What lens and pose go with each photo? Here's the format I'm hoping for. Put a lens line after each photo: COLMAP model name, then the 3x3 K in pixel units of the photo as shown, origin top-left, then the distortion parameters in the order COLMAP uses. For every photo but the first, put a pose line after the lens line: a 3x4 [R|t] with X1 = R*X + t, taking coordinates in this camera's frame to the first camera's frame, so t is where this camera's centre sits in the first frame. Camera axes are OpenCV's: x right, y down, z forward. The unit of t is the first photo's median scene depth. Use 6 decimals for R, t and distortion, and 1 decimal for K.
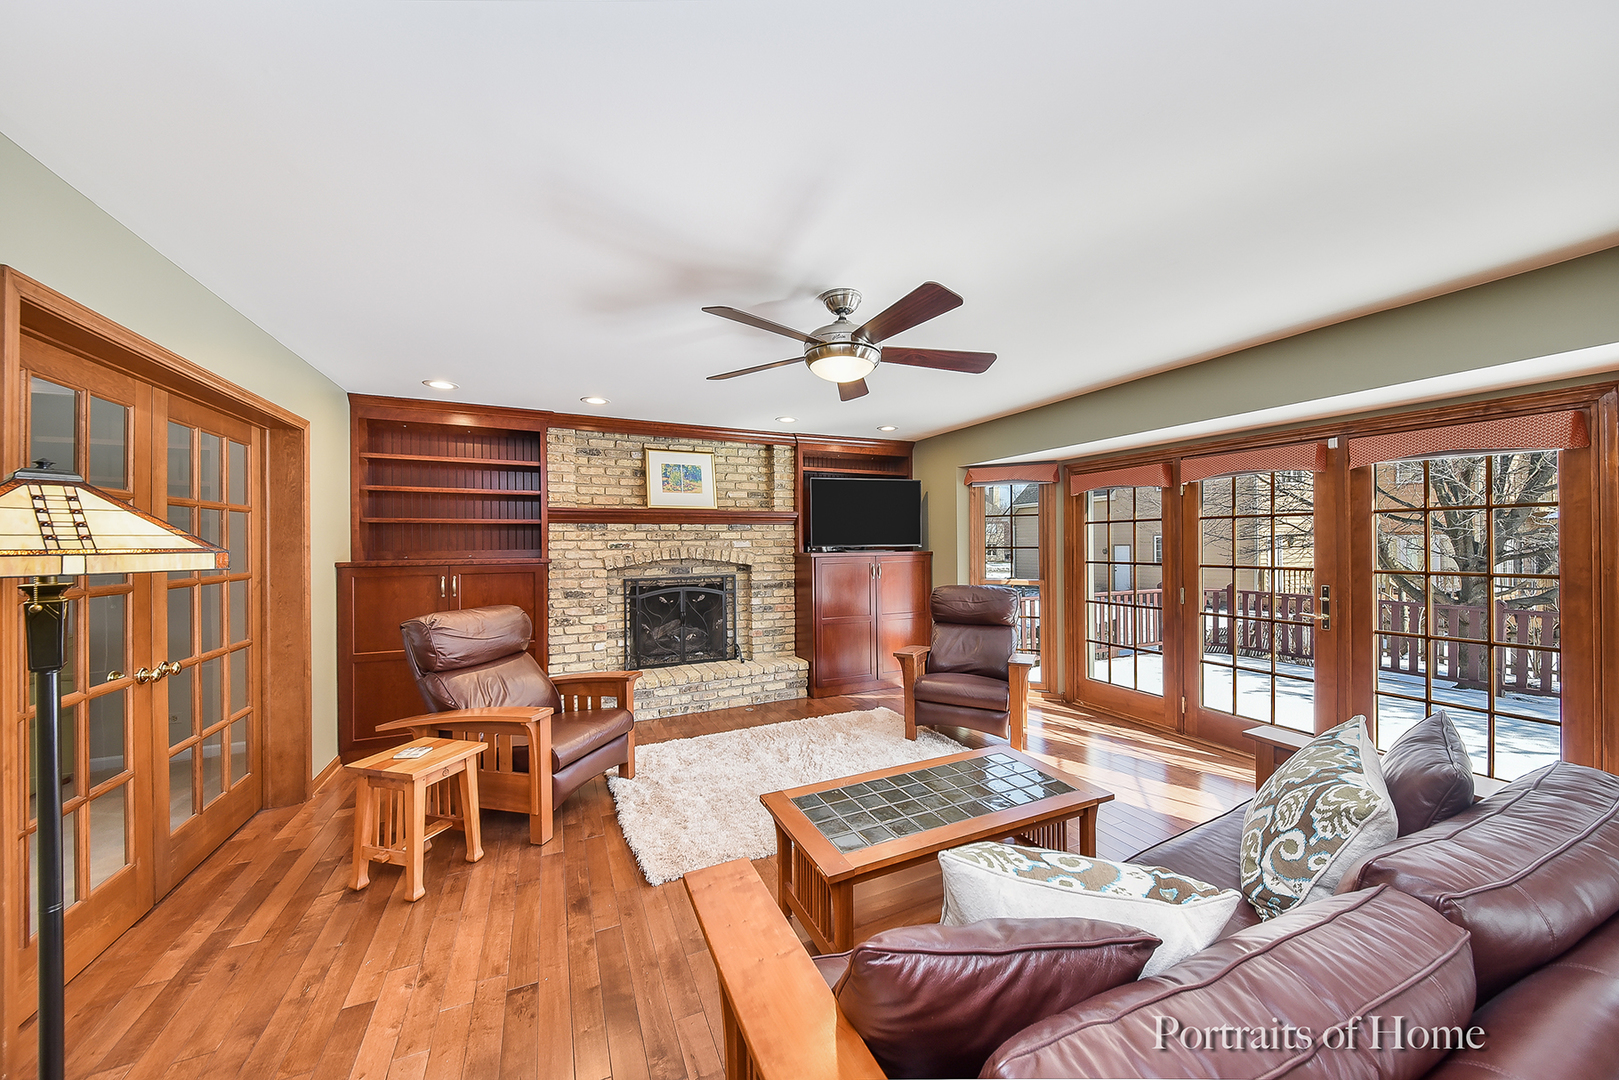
lens RADIAL K [[522.9, 0, 808.5], [0, 522.9, 544.3], [0, 0, 1]] dist [0.000845, 0.000005]
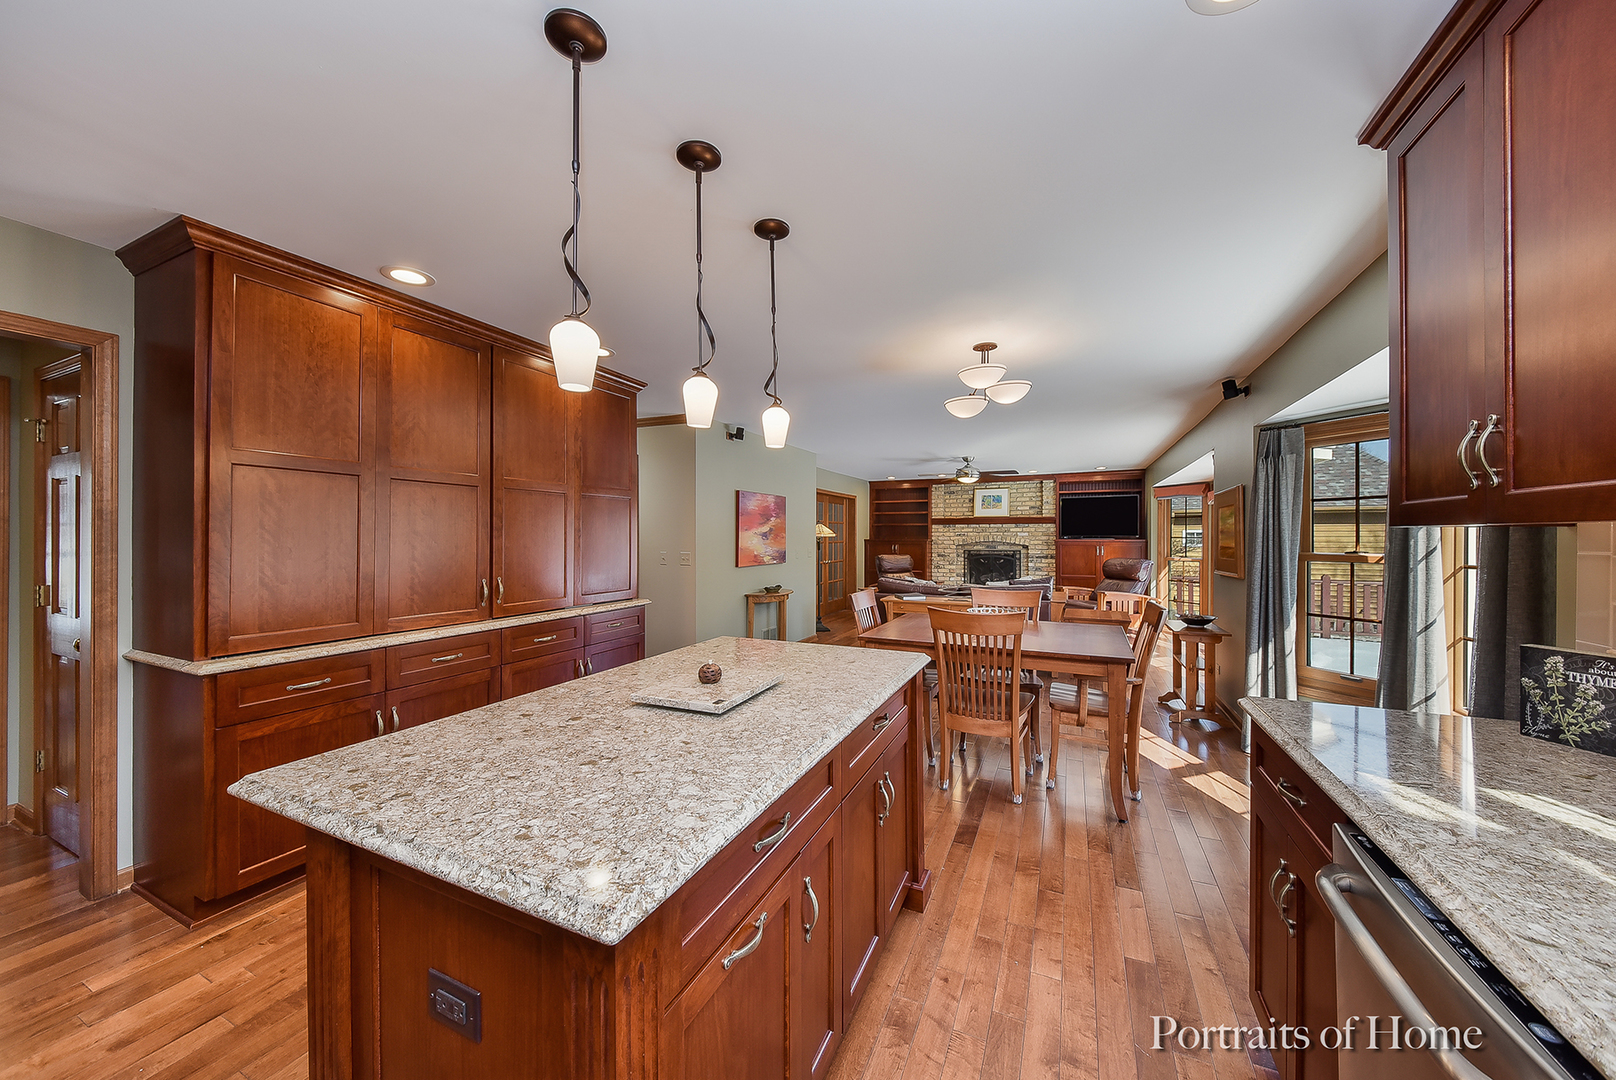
lens RADIAL K [[570.2, 0, 808.0], [0, 570.2, 540.0], [0, 0, 1]] dist [-0.000780, -0.000137]
pose [[0.632178, 0.014170, -0.774694, 1.061543], [-0.008067, 0.999899, 0.011706, 0.002687], [0.774781, -0.001150, 0.632228, -0.991530]]
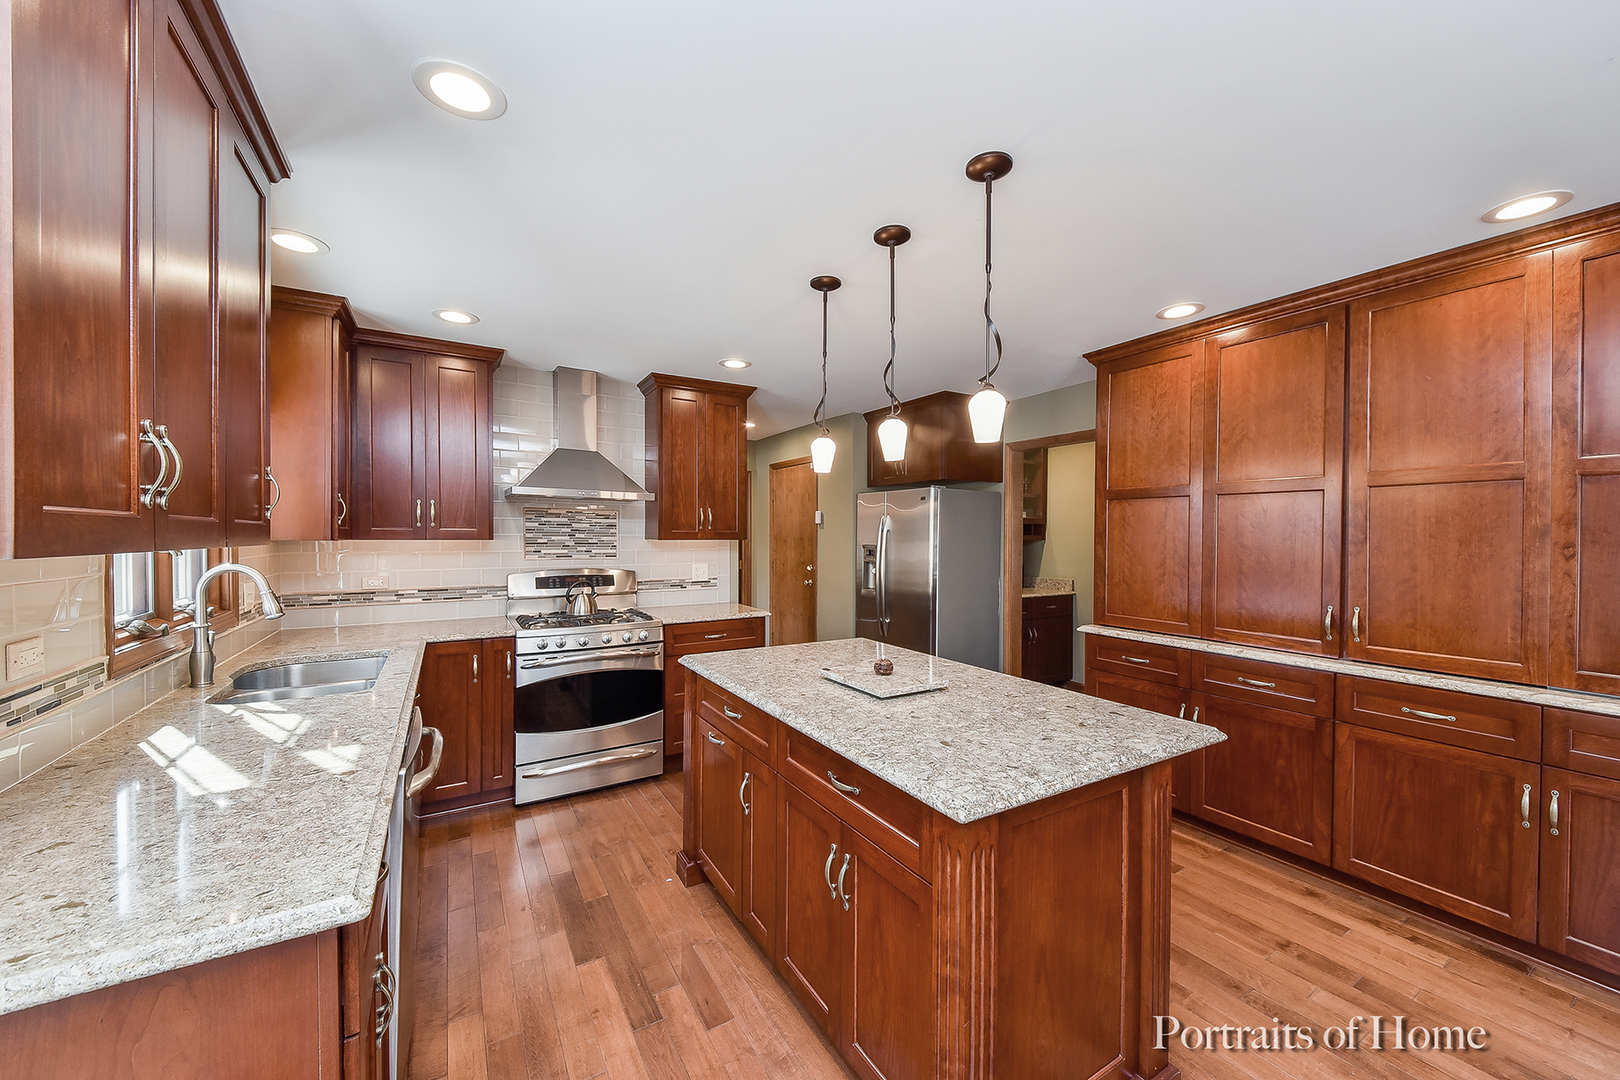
lens RADIAL K [[610.8, 0, 821.7], [0, 610.8, 534.2], [0, 0, 1]] dist [0.010533, -0.000218]
pose [[-0.995298, 0.003976, -0.096782, 0.835368], [0.003680, 0.999988, 0.003233, -0.010348], [0.096794, 0.002861, -0.995300, -0.355687]]
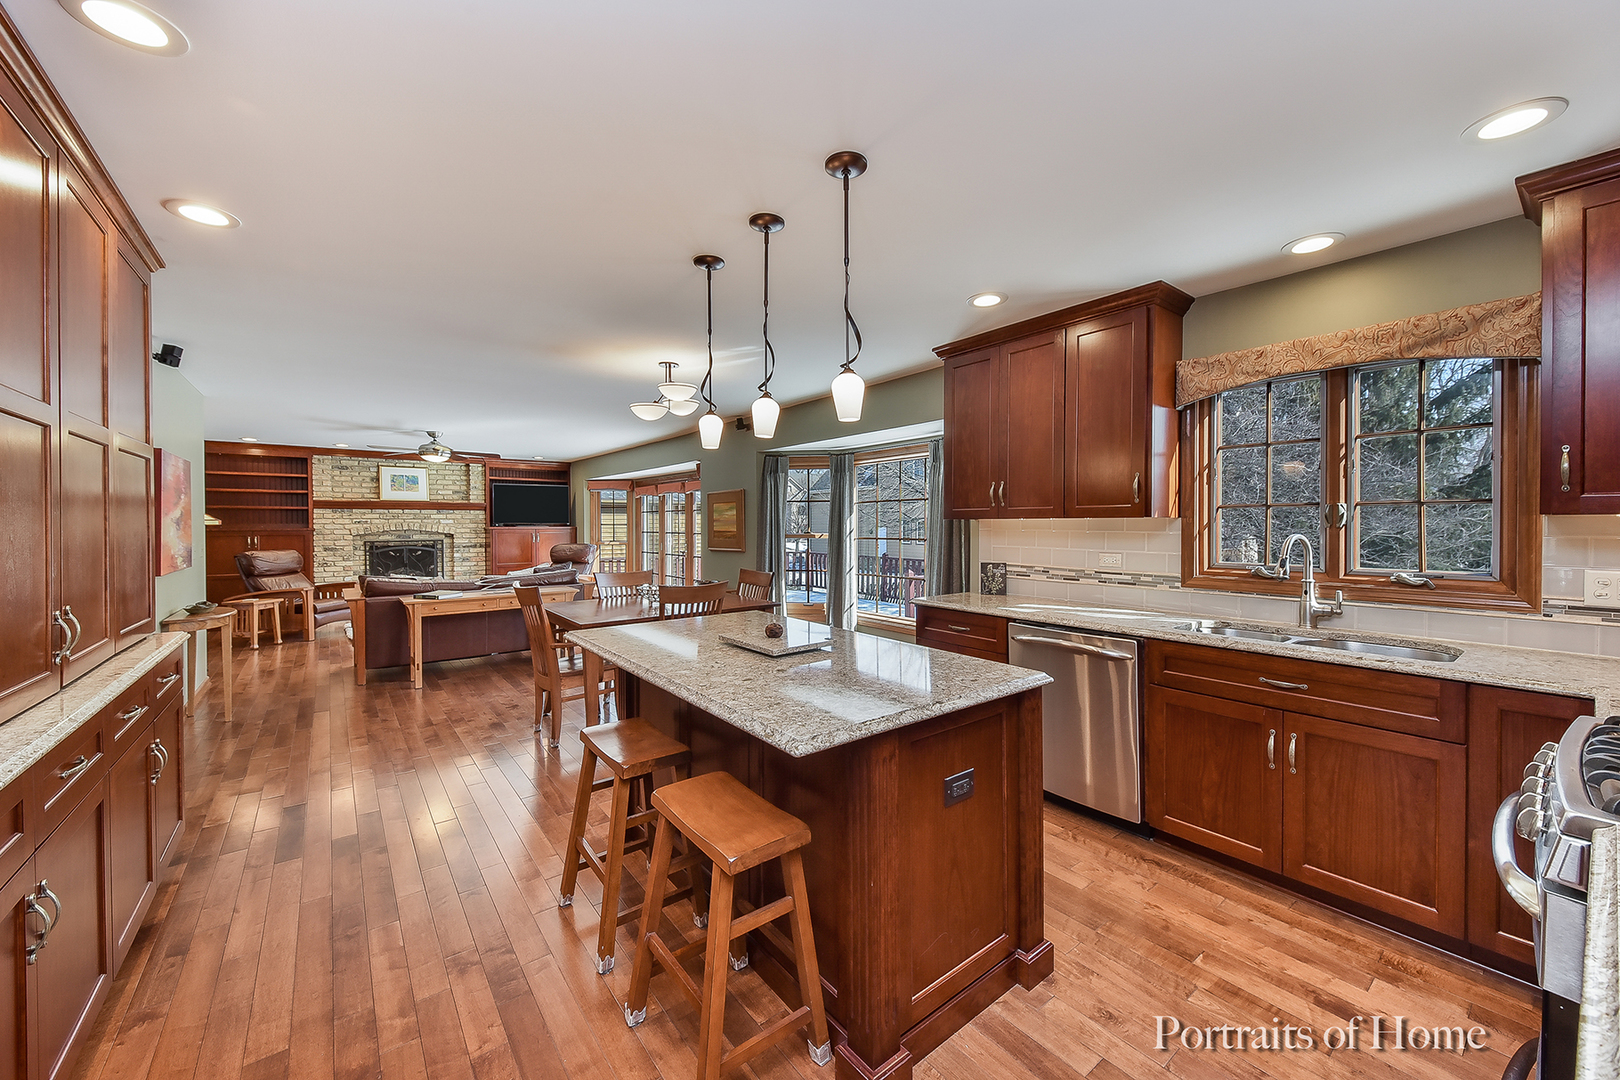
lens RADIAL K [[610.8, 0, 821.7], [0, 610.8, 534.2], [0, 0, 1]] dist [0.010533, -0.000218]
pose [[0.975592, 0.003343, 0.219566, 0.671056], [-0.006347, 0.999896, 0.012977, 0.007623], [-0.219500, -0.014054, 0.975511, -1.306039]]
